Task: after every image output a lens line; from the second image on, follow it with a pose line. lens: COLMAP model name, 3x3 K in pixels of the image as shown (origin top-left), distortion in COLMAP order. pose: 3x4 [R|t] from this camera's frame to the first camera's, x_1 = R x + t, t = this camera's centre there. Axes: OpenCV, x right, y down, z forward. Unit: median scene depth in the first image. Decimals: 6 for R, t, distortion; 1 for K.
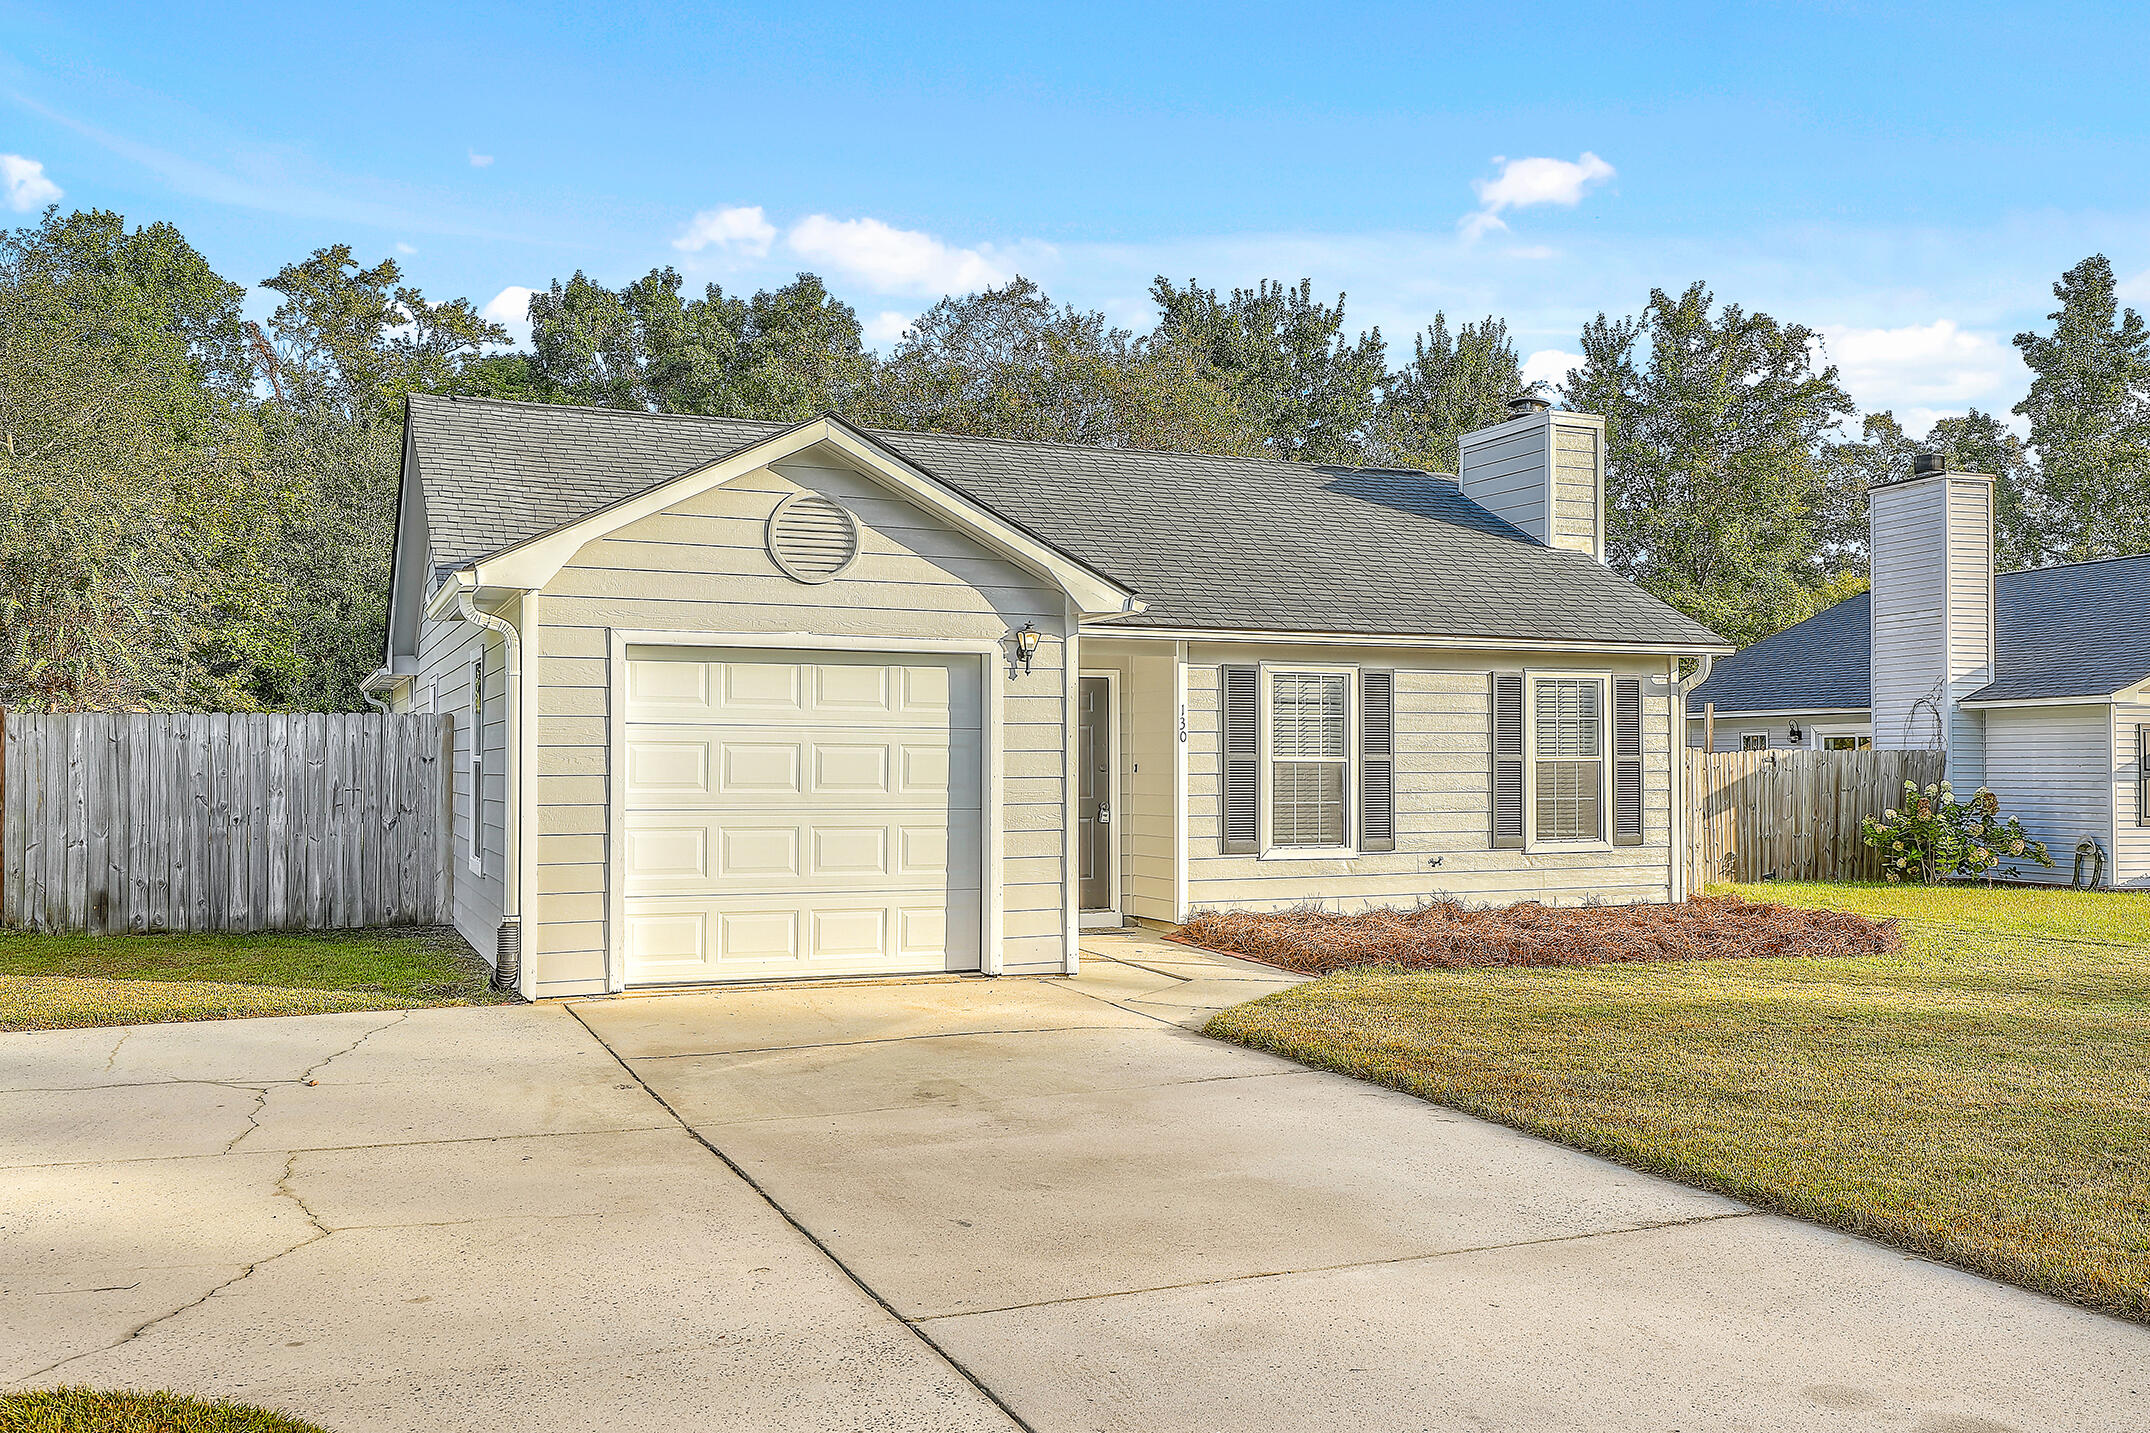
lens RADIAL K [[1866.1, 0, 1075.0], [0, 1866.1, 716.5], [0, 0, 1]] dist [0.007073, 0.005130]
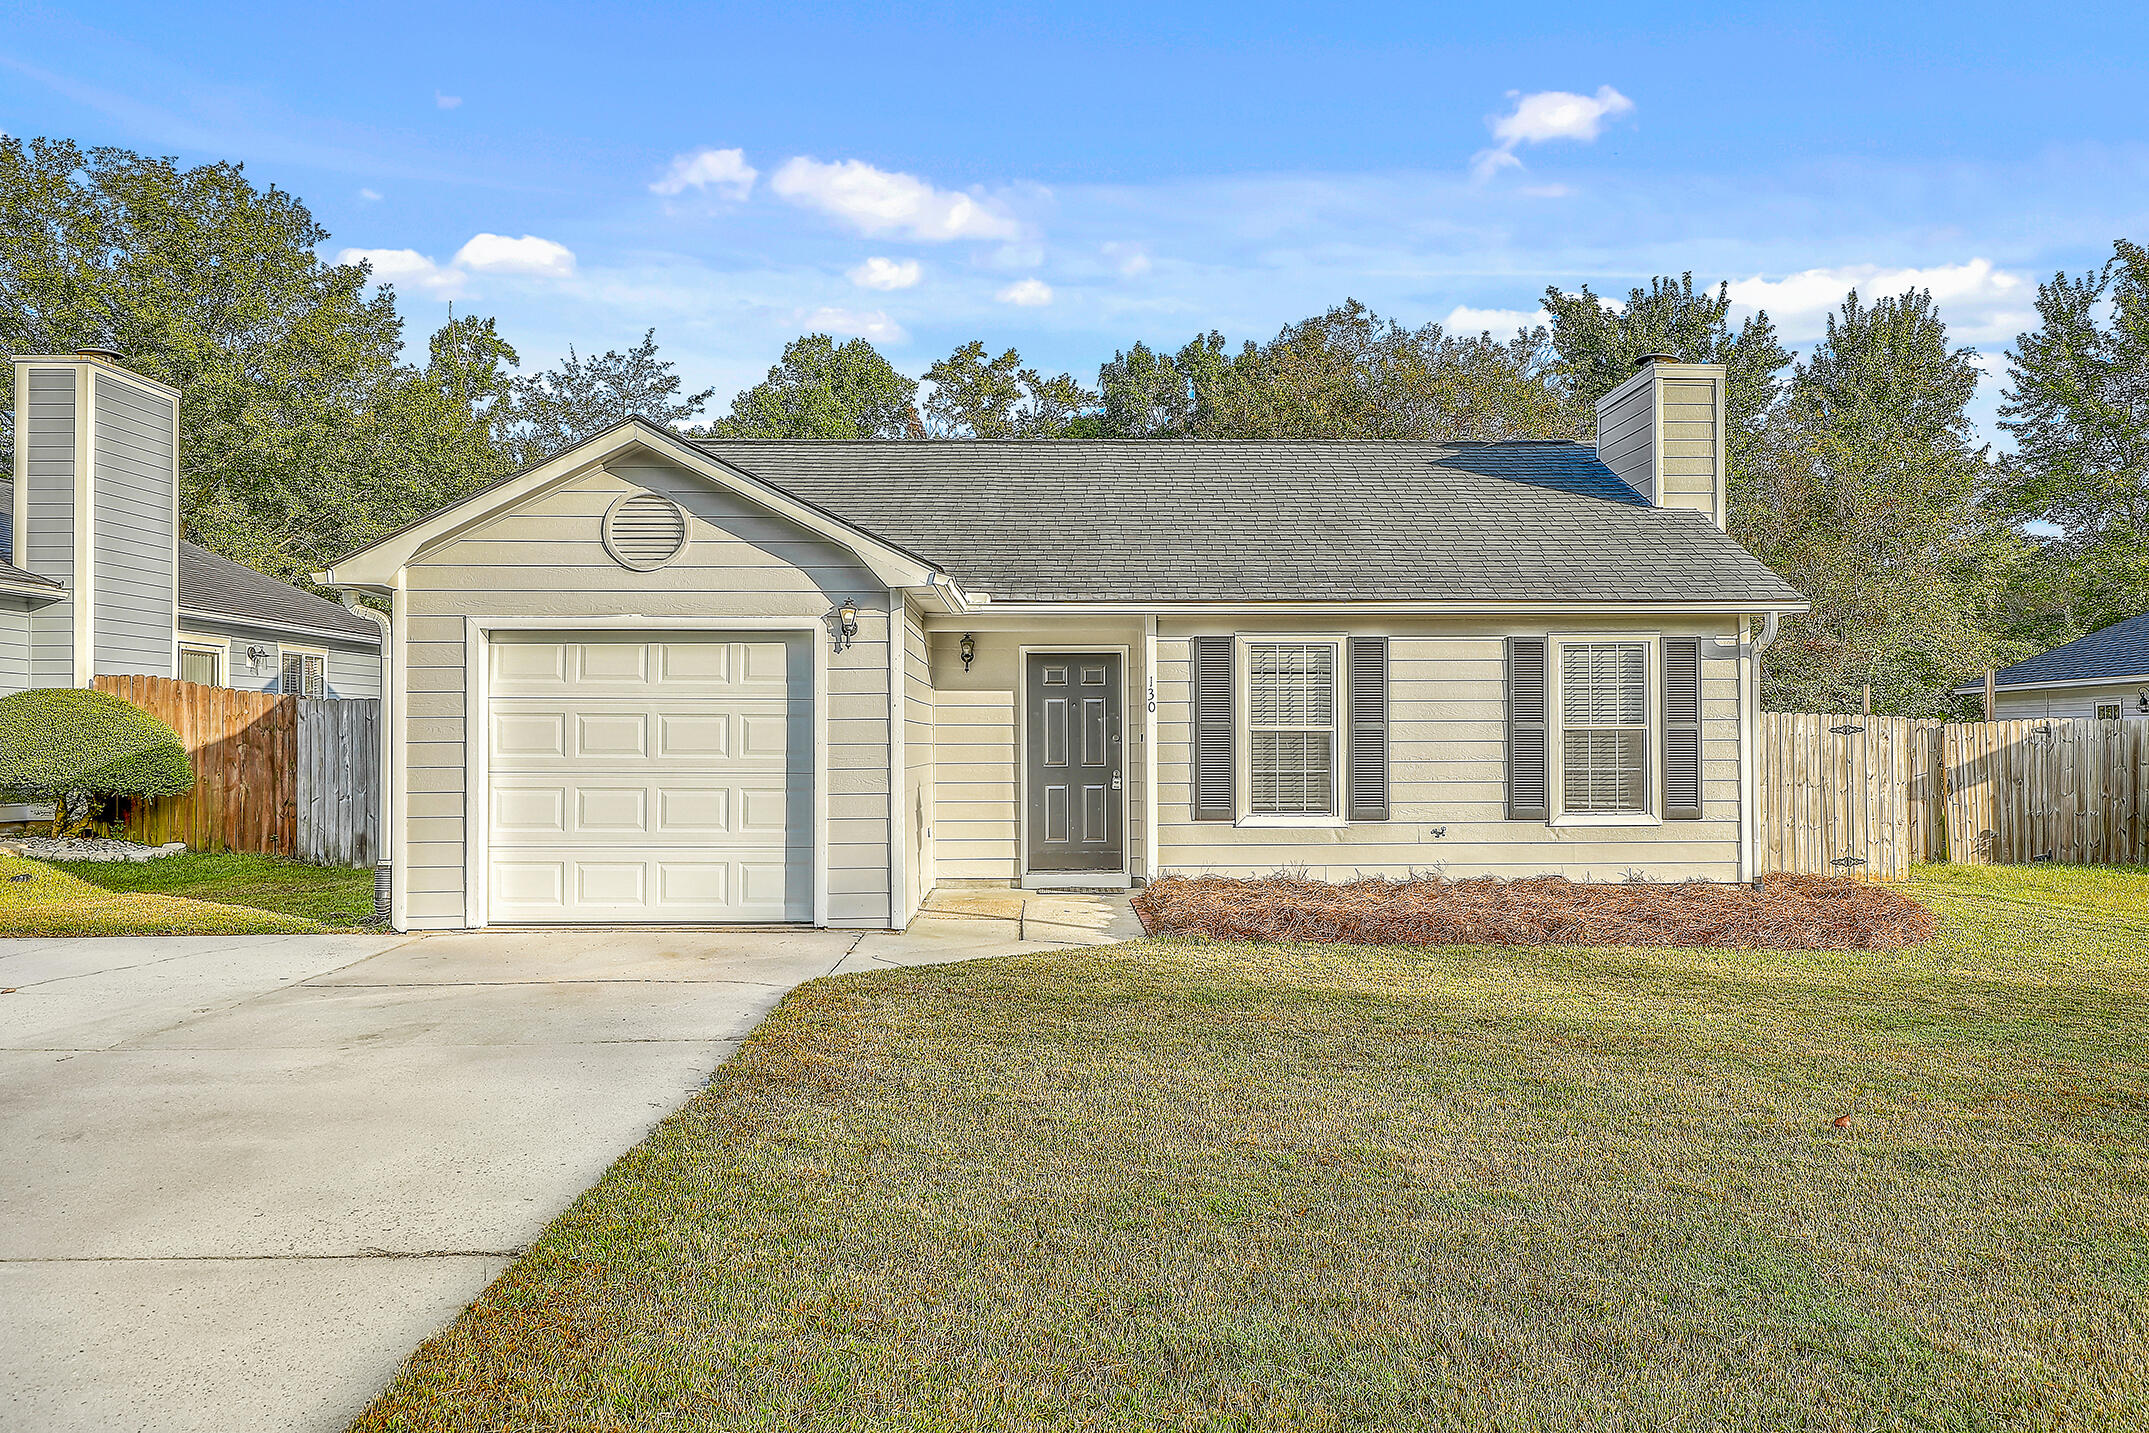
lens RADIAL K [[1543.0, 0, 1074.5], [0, 1543.0, 716.5], [0, 0, 1]] dist [0.001282, 0.001567]
pose [[0.921540, -0.009389, -0.388170, 0.326608], [0.012033, 0.999918, 0.004380, 0.010885], [0.388097, -0.008707, 0.921577, 0.175798]]
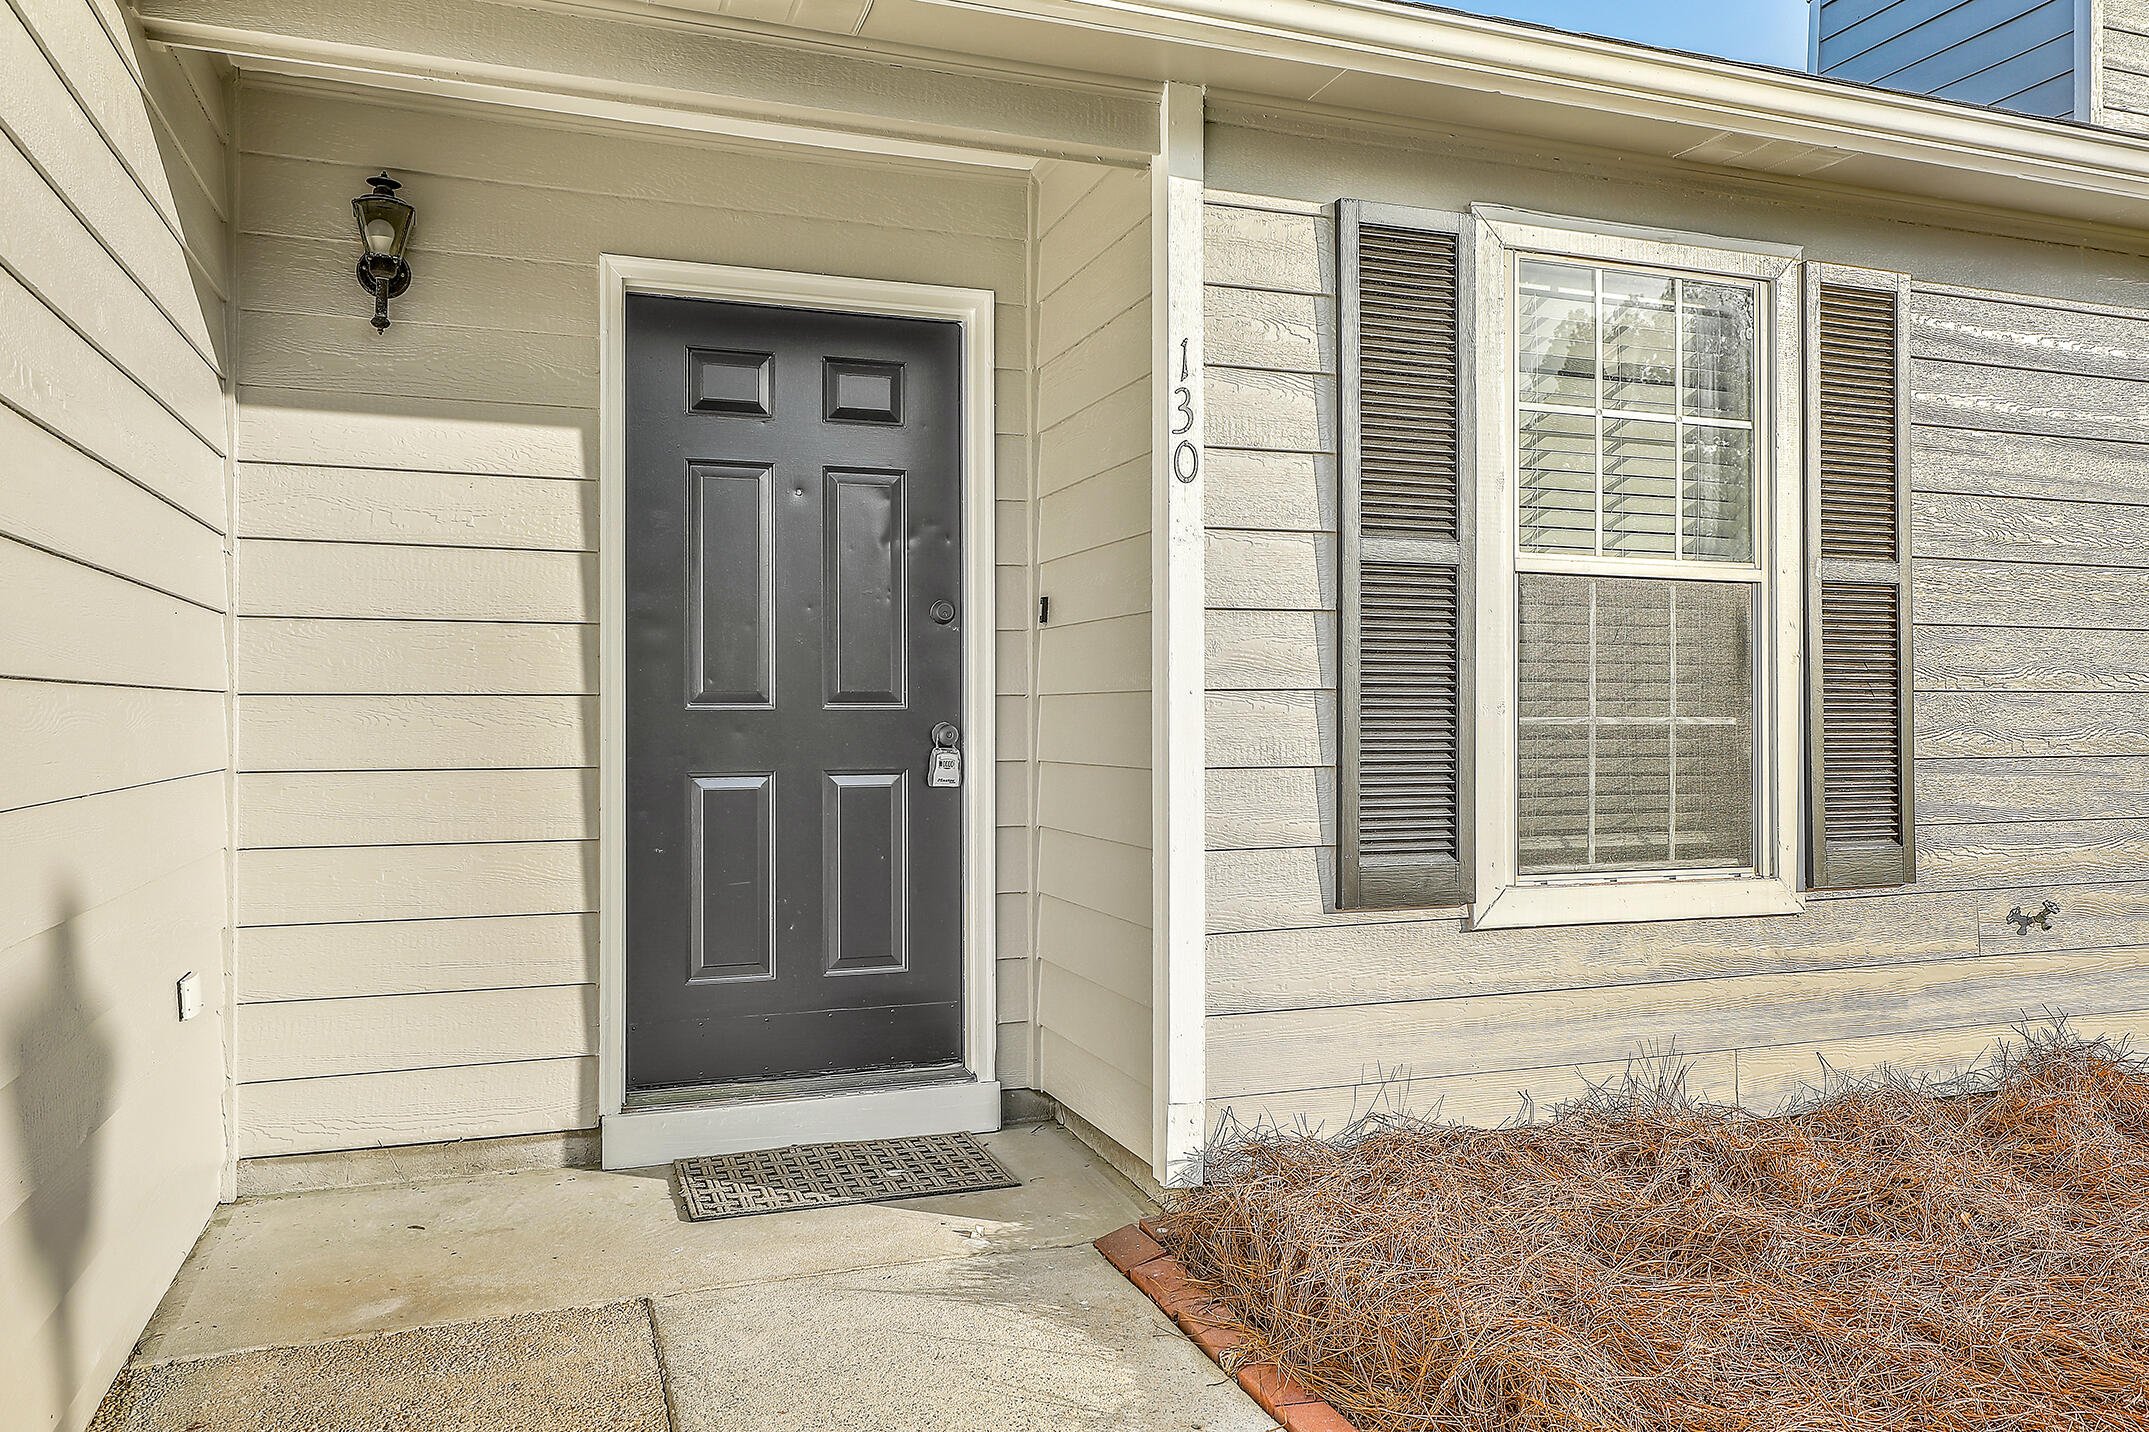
lens RADIAL K [[1541.1, 0, 1074.5], [0, 1541.1, 716.0], [0, 0, 1]] dist [-0.003274, -0.000073]
pose [[0.998628, -0.000322, -0.052369, 0.049043], [0.001340, 0.999811, 0.019395, 0.038896], [0.052353, -0.019439, 0.998439, 0.728011]]
